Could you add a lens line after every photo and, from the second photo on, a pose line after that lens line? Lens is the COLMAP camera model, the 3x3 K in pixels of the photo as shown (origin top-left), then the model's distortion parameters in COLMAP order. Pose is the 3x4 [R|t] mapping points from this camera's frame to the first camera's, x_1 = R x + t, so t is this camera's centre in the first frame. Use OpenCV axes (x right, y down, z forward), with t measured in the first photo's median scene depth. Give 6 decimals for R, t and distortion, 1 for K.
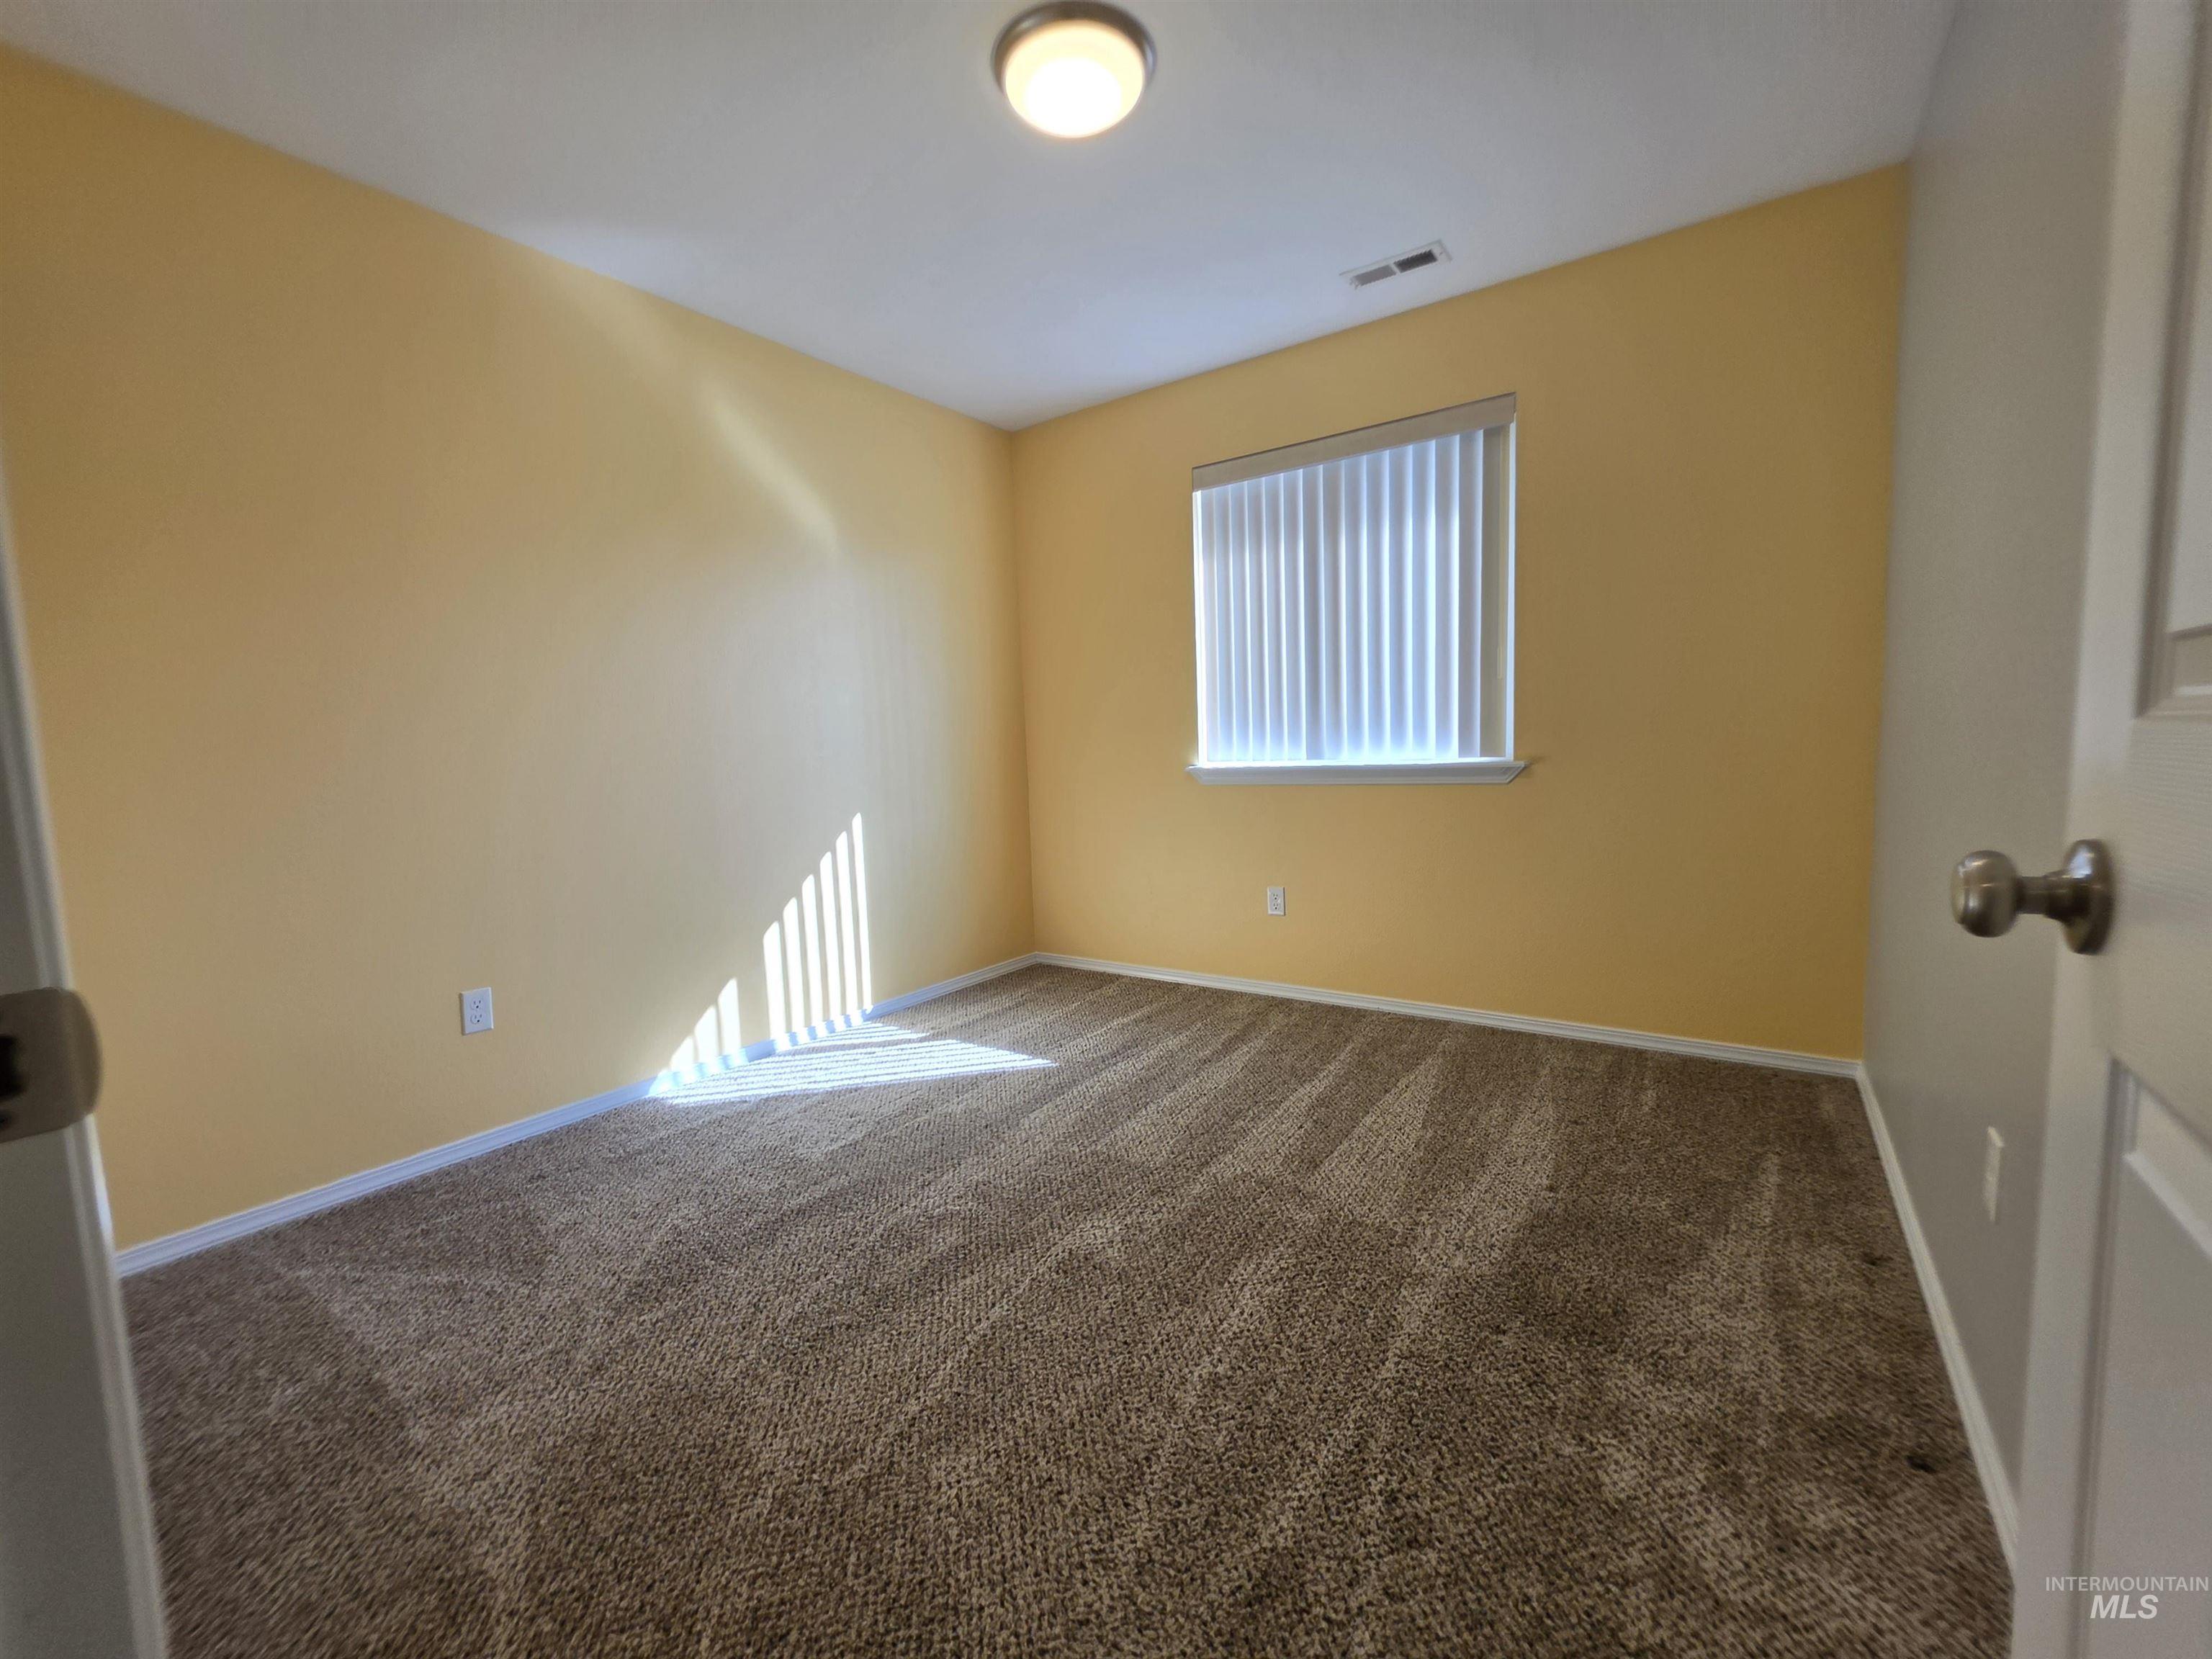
lens RADIAL K [[889.9, 0, 1100.7], [0, 889.9, 817.8], [0, 0, 1]] dist [-0.003321, -0.000018]
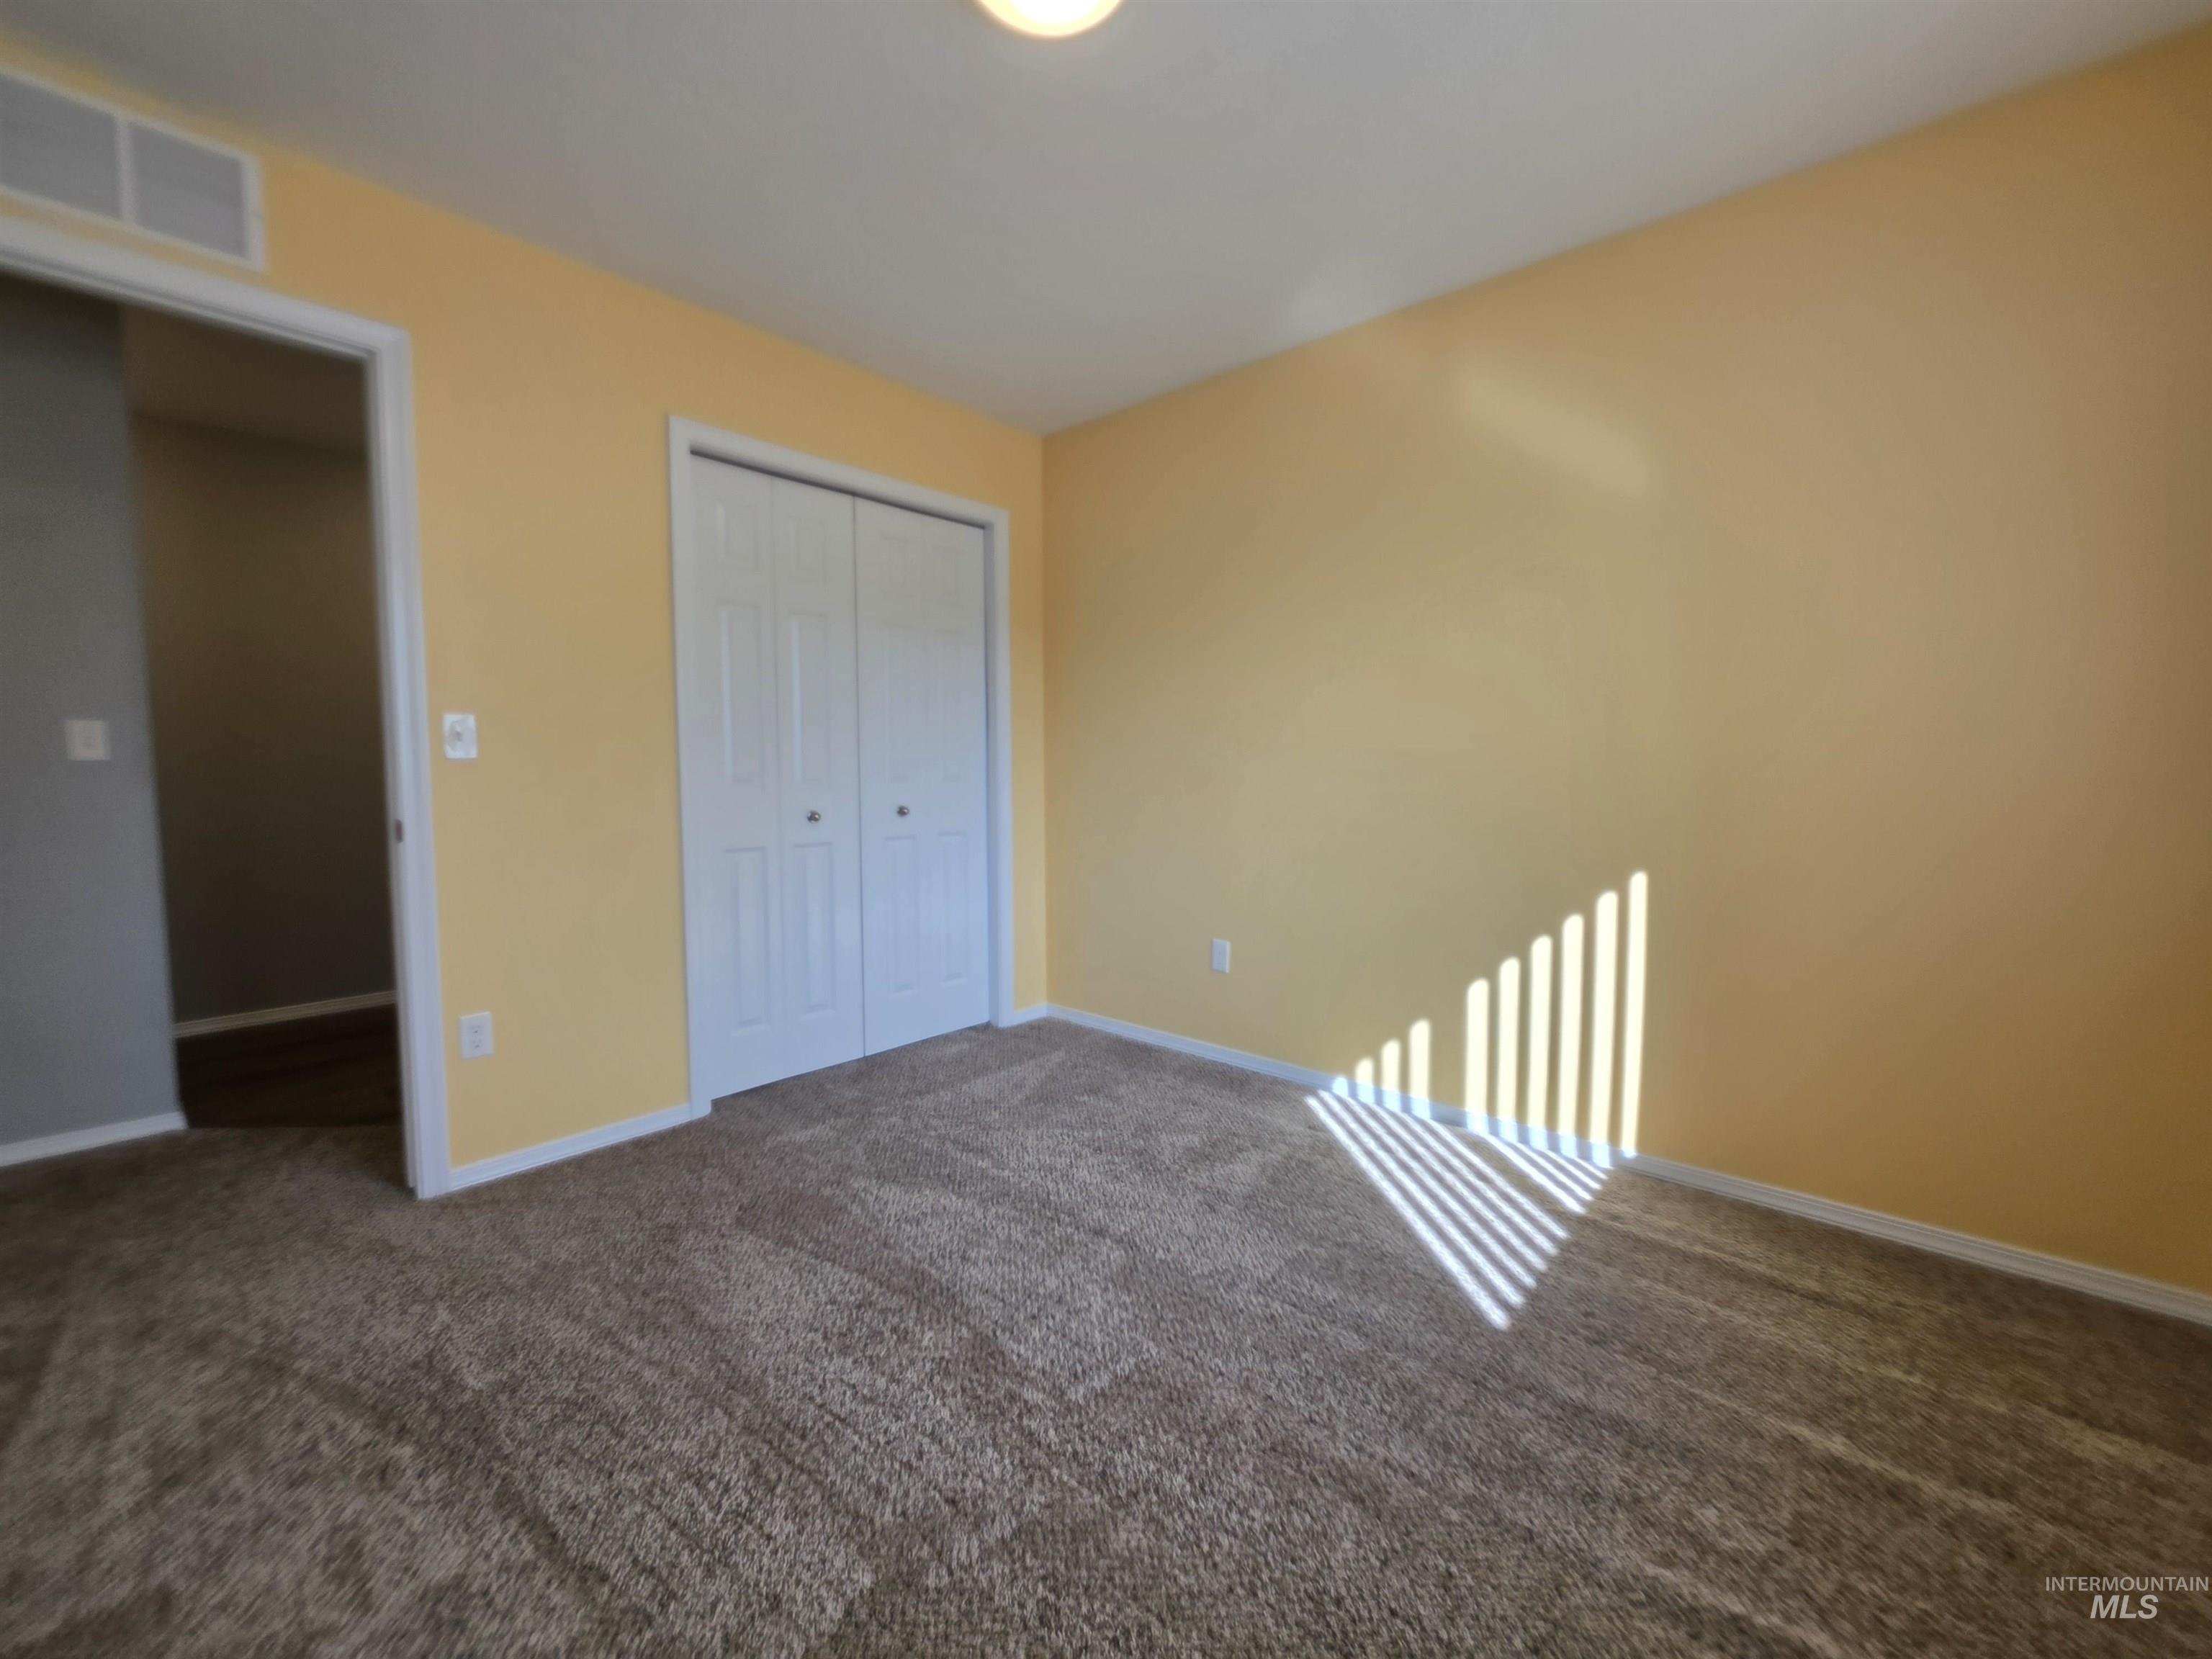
lens RADIAL K [[889.9, 0, 1100.7], [0, 889.9, 817.8], [0, 0, 1]] dist [-0.003321, -0.000018]
pose [[-0.111254, 0.098194, -0.988929, 0.457665], [-0.074620, 0.991472, 0.106841, -0.089634], [0.990987, 0.085680, -0.102978, 0.675558]]
